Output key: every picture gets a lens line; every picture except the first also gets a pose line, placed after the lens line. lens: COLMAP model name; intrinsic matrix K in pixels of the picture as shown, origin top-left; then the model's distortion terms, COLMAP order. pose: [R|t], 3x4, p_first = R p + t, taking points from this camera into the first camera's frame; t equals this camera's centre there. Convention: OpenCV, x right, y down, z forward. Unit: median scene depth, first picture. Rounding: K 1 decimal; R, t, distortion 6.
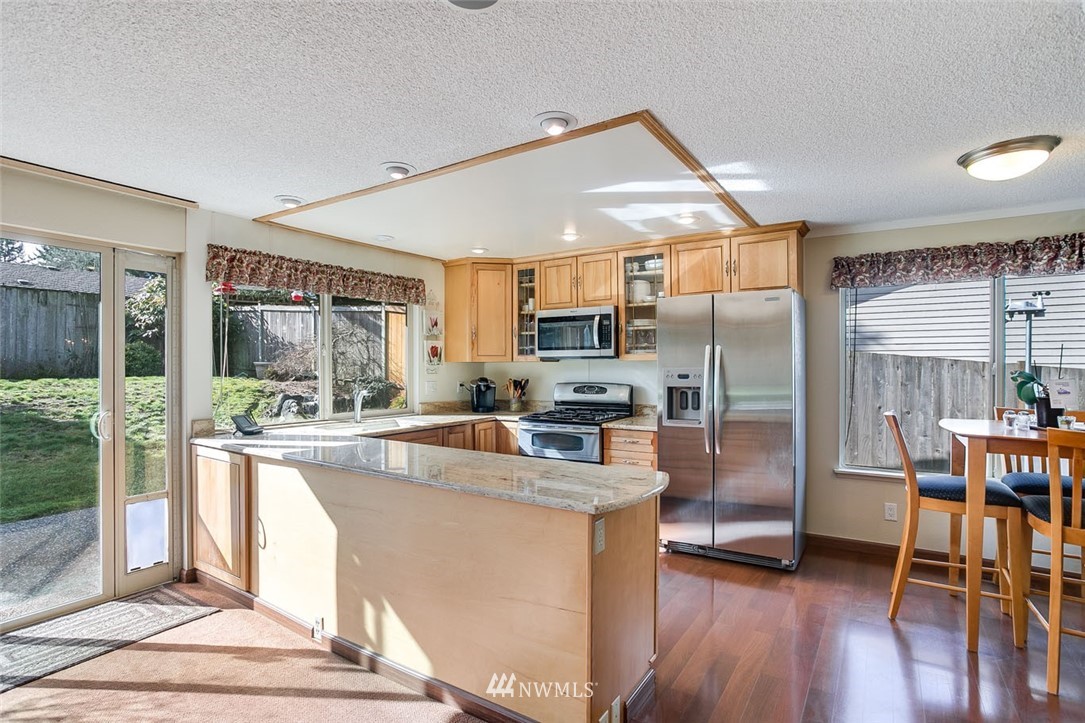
lens RADIAL K [[530.9, 0, 543.1], [0, 530.9, 364.2], [0, 0, 1]] dist [-0.060034, 0.036096]
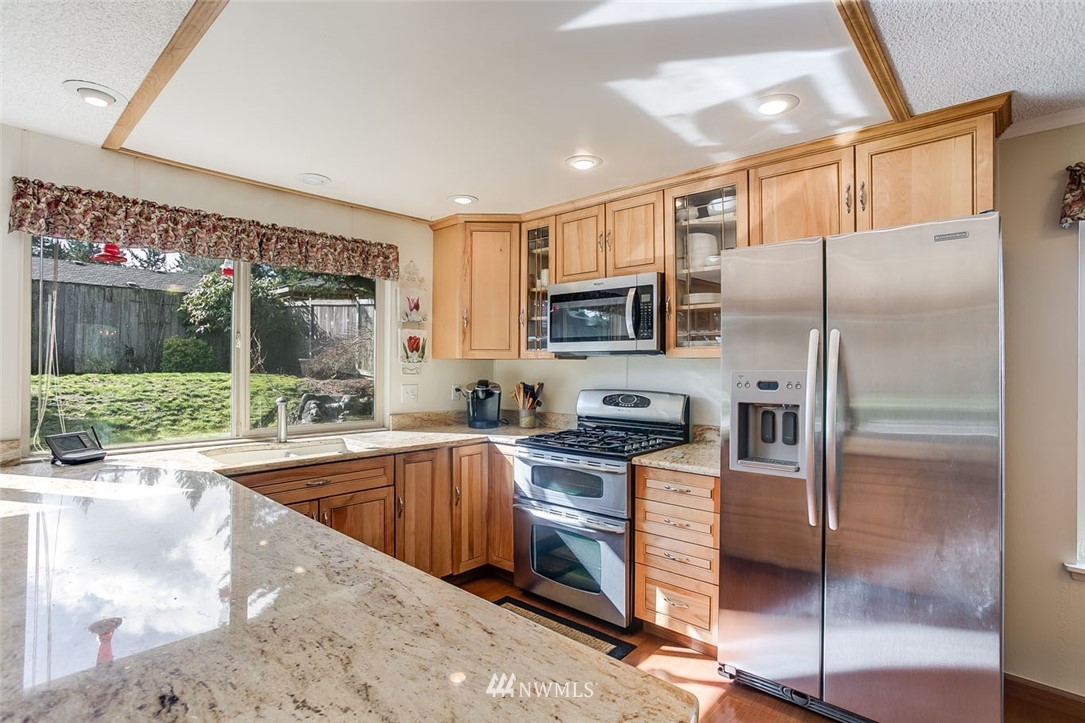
lens RADIAL K [[534.3, 0, 538.2], [0, 534.3, 362.8], [0, 0, 1]] dist [-0.058053, 0.031066]
pose [[0.986424, 0.008015, -0.164021, 0.093035], [-0.008268, 0.999965, -0.000859, 0.001425], [0.164009, 0.002203, 0.986456, 0.322243]]
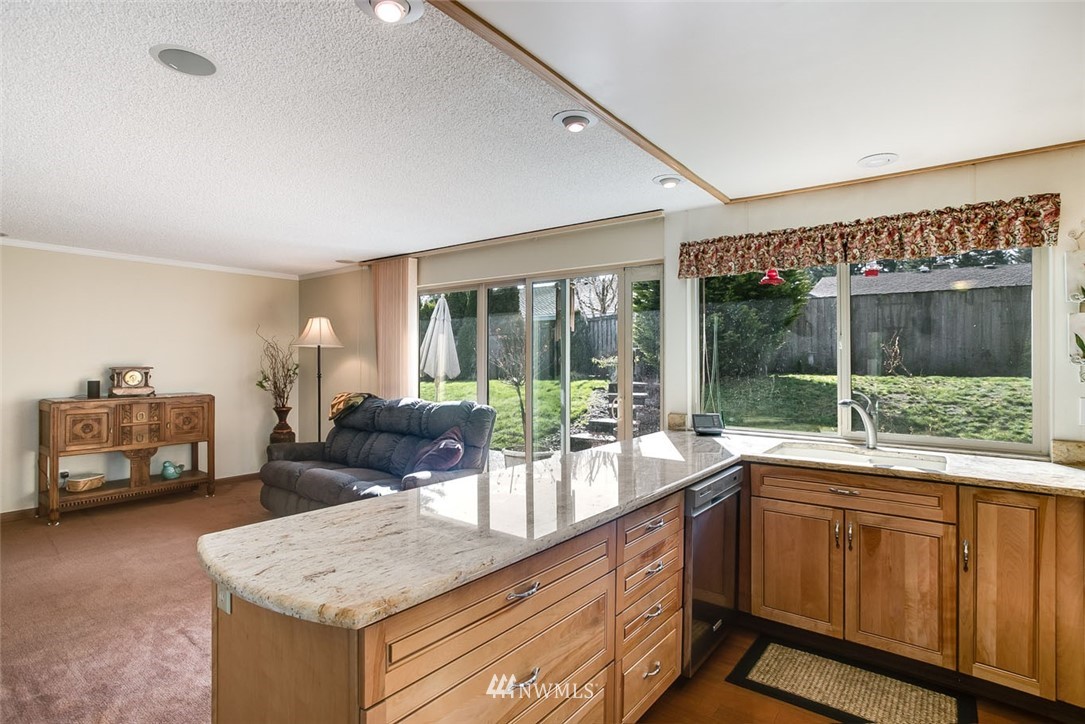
lens RADIAL K [[542.0, 0, 539.7], [0, 542.0, 358.7], [0, 0, 1]] dist [-0.057947, 0.032365]
pose [[-0.067179, -0.004812, -0.997729, 0.316562], [-0.003942, 0.999982, -0.004558, 0.001915], [0.997733, 0.003626, -0.067197, 0.570625]]
